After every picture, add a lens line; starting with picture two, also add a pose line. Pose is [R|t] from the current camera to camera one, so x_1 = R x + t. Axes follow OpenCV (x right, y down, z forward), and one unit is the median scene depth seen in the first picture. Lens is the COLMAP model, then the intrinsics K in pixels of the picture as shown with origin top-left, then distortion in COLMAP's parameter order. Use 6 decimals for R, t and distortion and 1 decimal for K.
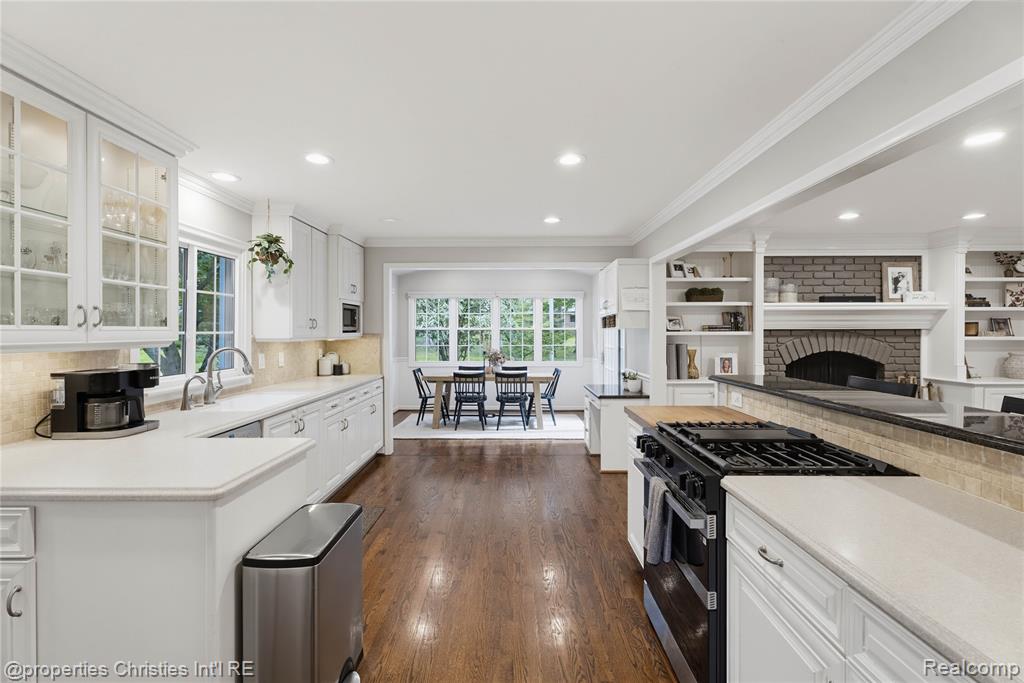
lens RADIAL K [[456.1, 0, 516.8], [0, 456.1, 337.2], [0, 0, 1]] dist [-0.002545, 0.000020]
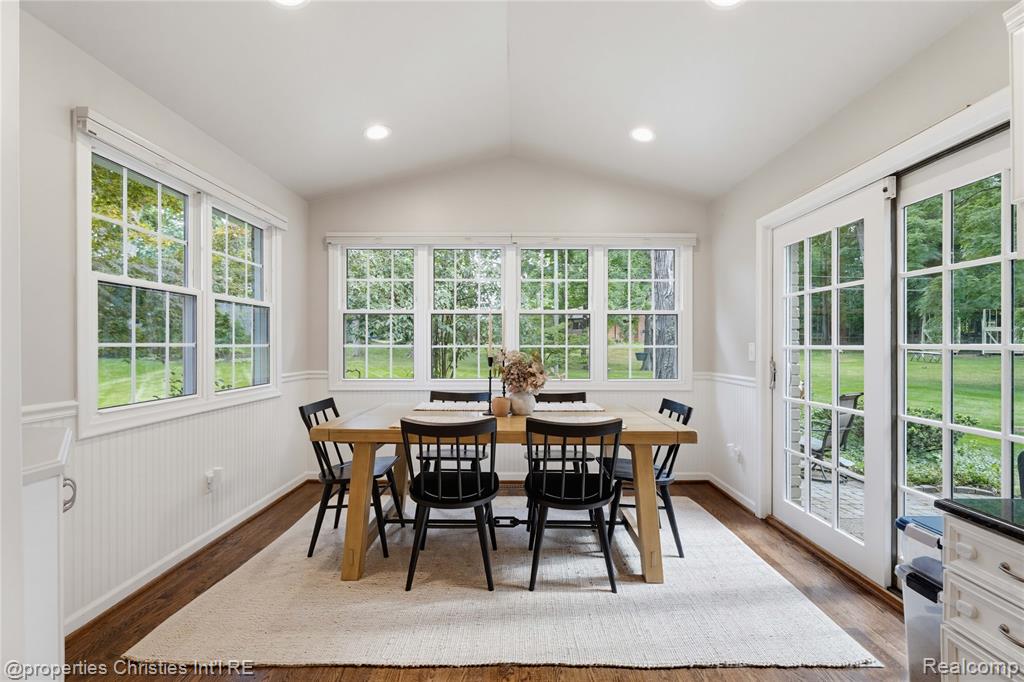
lens RADIAL K [[456.1, 0, 516.8], [0, 456.1, 336.7], [0, 0, 1]] dist [-0.002545, 0.000020]
pose [[0.999971, 0.001615, 0.007437, -0.050837], [-0.001408, 0.999615, -0.027706, 0.024212], [-0.007479, 0.027694, 0.999588, 0.593643]]
